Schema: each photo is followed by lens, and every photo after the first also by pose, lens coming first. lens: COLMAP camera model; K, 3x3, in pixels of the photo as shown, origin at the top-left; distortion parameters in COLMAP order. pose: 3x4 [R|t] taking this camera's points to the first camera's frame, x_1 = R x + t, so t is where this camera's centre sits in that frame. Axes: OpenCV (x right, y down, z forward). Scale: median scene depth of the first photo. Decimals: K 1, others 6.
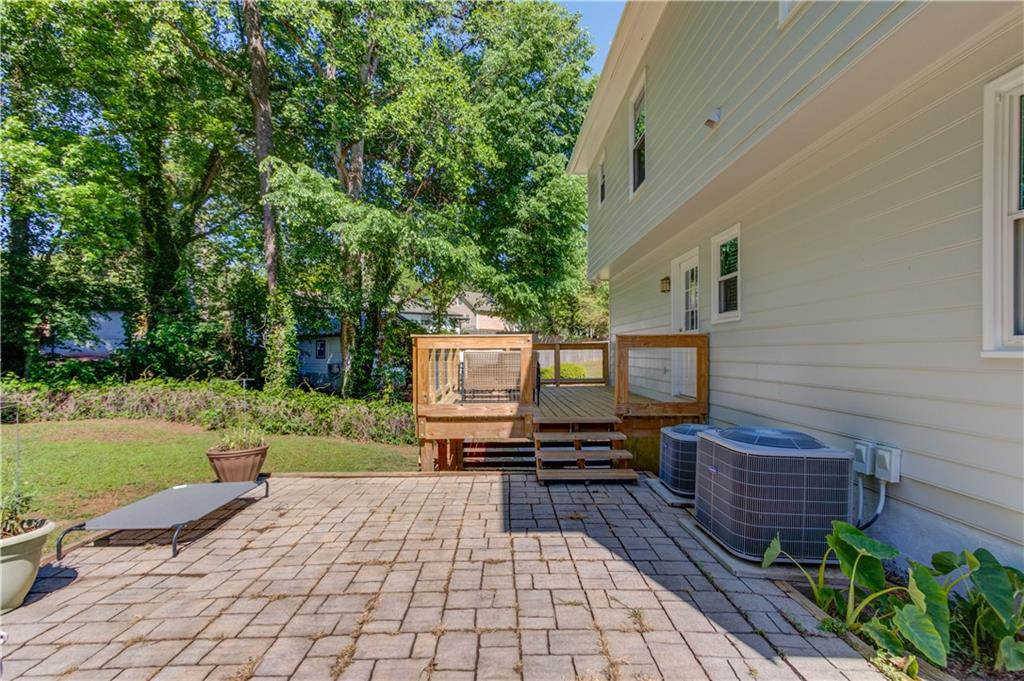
lens RADIAL K [[458.5, 0, 514.1], [0, 458.5, 354.3], [0, 0, 1]] dist [0.001701, 0.000508]
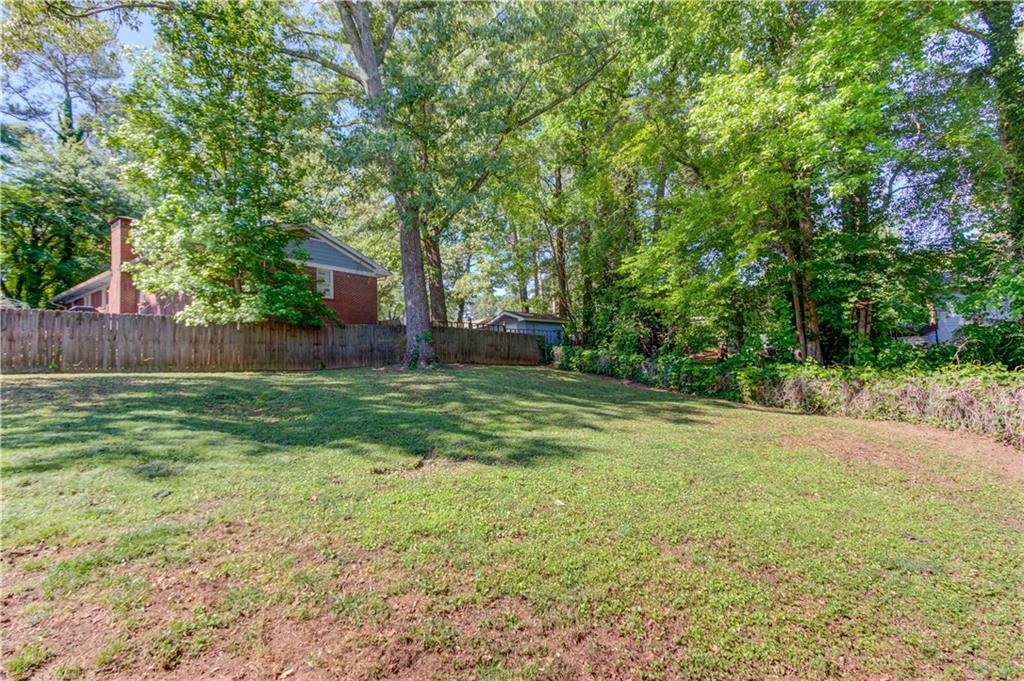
lens RADIAL K [[464.1, 0, 512.0], [0, 464.1, 340.5], [0, 0, 1]] dist [0.001126, 0.000161]
pose [[-0.017236, -0.052811, -0.998456, -0.186626], [0.030297, 0.998118, -0.053316, 0.037502], [0.999392, -0.031169, -0.015604, 0.434997]]
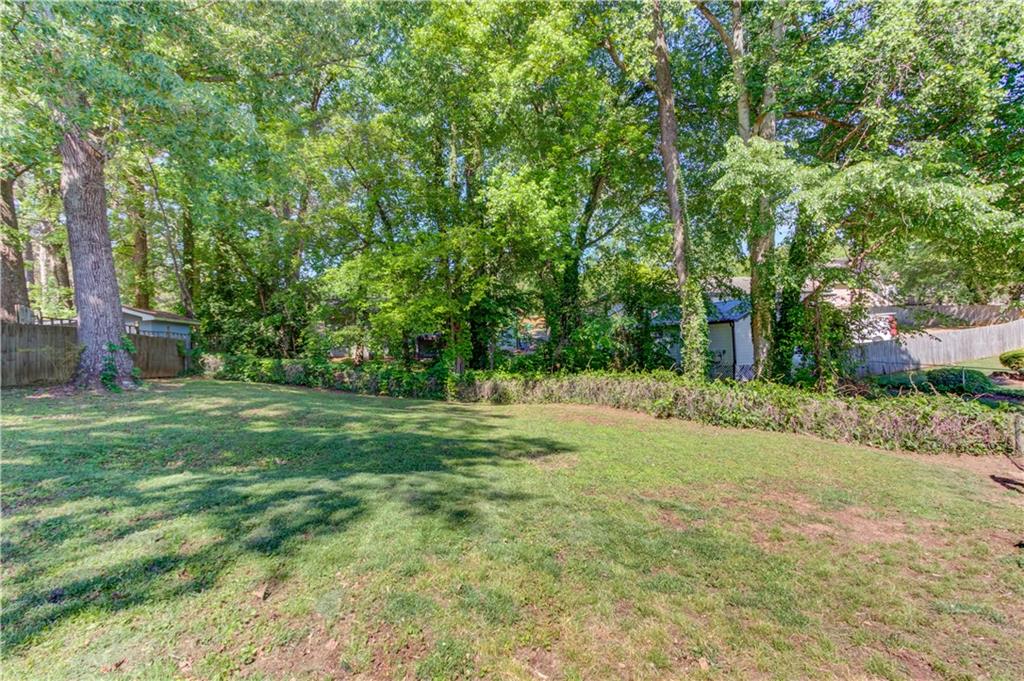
lens RADIAL K [[464.1, 0, 512.0], [0, 464.1, 340.5], [0, 0, 1]] dist [0.001126, 0.000161]
pose [[0.806612, -0.042922, -0.589521, -0.284592], [0.038681, 0.999055, -0.019815, -0.003922], [0.589815, -0.006820, 0.807510, -0.045257]]
